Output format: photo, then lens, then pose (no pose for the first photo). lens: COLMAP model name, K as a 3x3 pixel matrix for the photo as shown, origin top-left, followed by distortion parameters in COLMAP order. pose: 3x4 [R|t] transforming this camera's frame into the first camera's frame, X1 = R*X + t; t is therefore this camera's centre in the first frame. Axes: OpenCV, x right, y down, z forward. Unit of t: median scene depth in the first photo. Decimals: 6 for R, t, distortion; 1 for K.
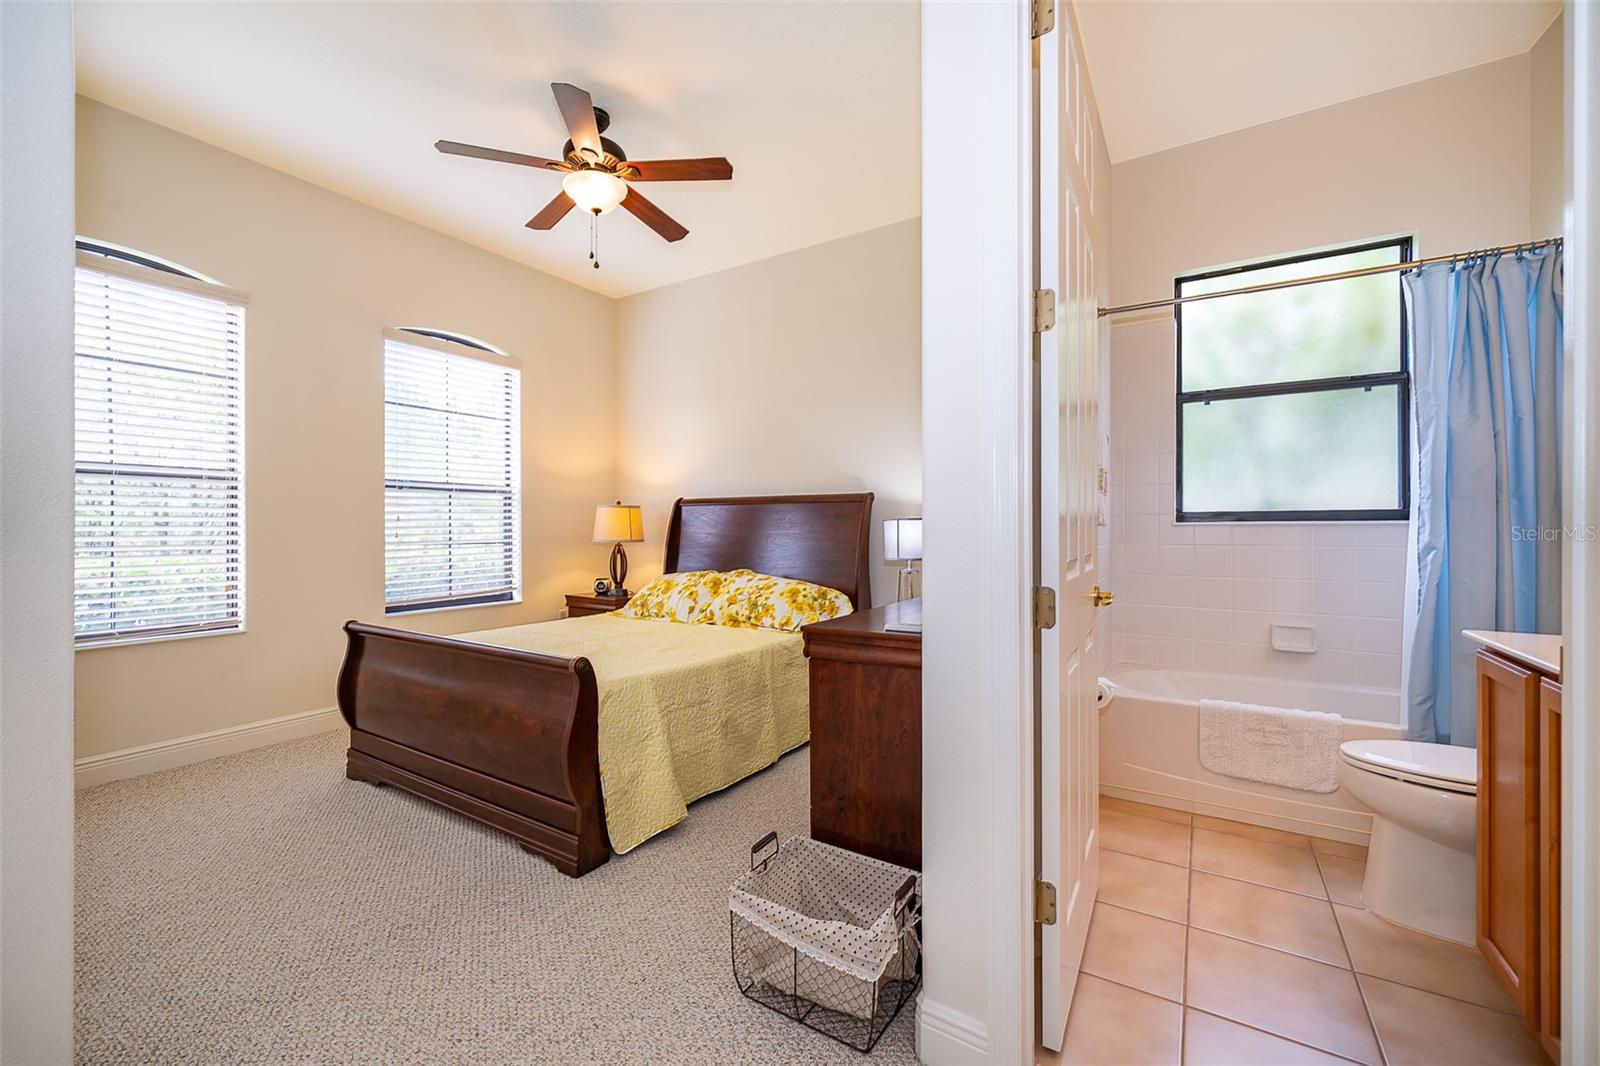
lens RADIAL K [[654.4, 0, 797.9], [0, 654.4, 526.5], [0, 0, 1]] dist [-0.001569, -0.000233]
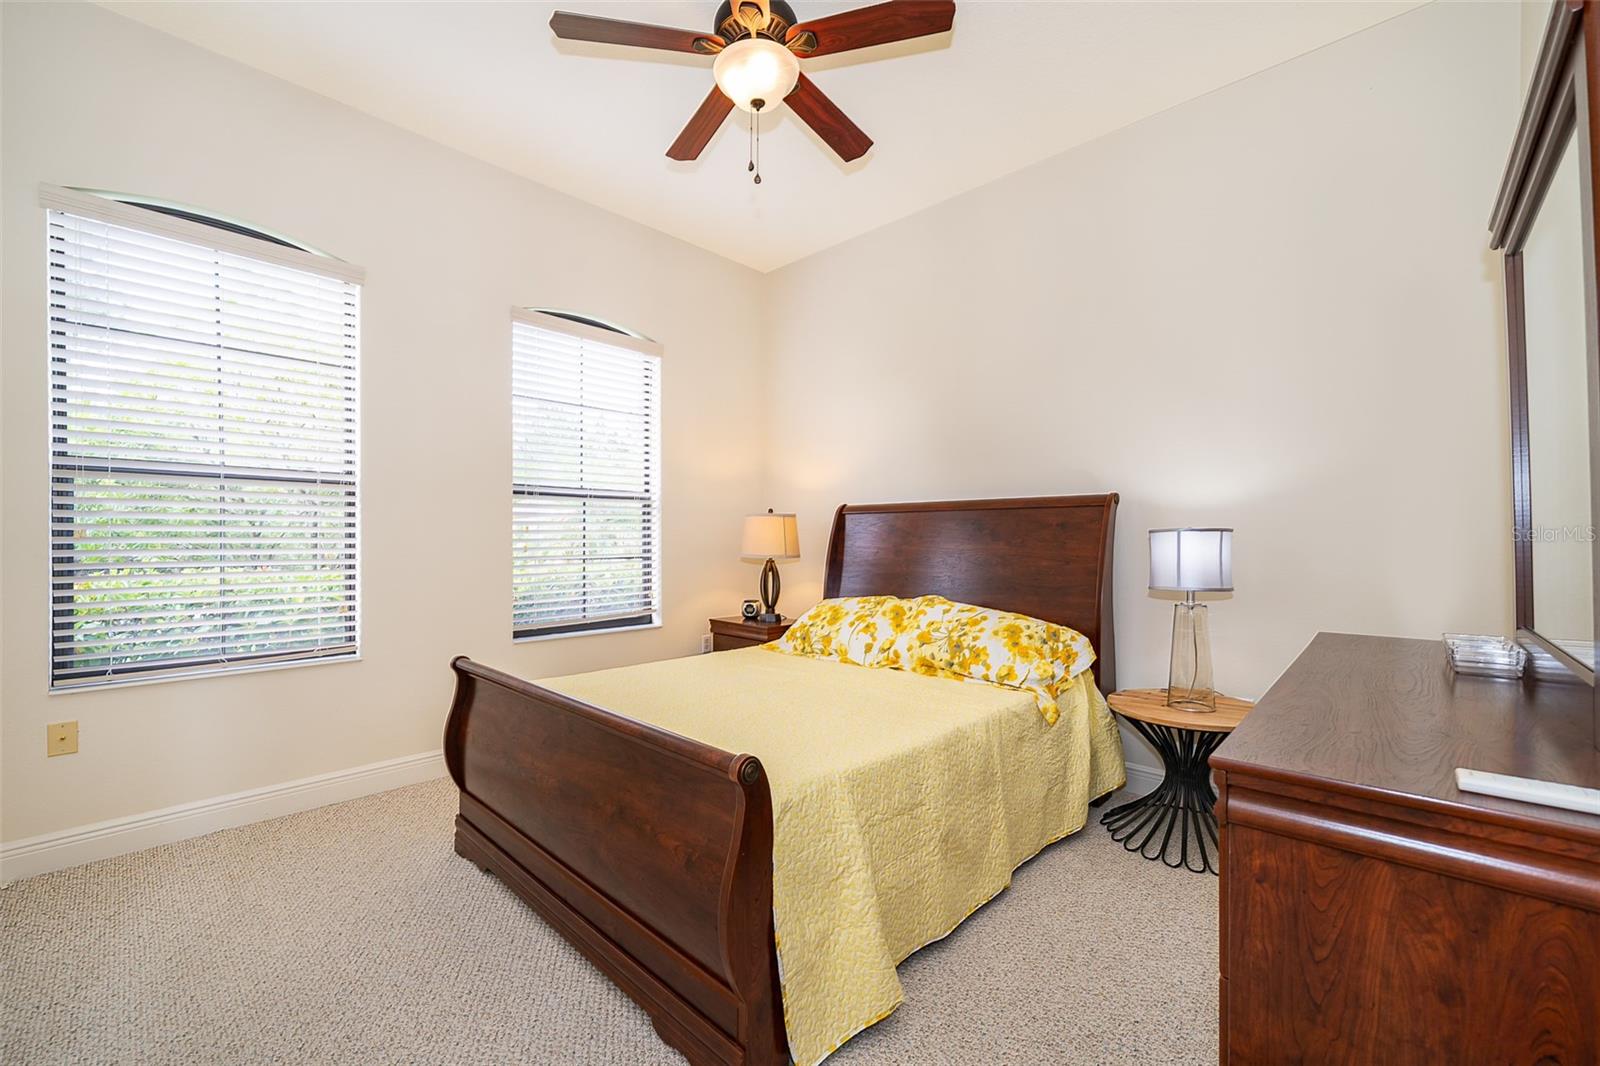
lens RADIAL K [[642.2, 0, 788.1], [0, 642.2, 538.0], [0, 0, 1]] dist [-0.002178, -0.000150]
pose [[0.978102, 0.002580, -0.208111, -0.104194], [-0.002736, 0.999996, -0.000463, -0.001410], [0.208109, 0.001022, 0.978105, 0.258435]]
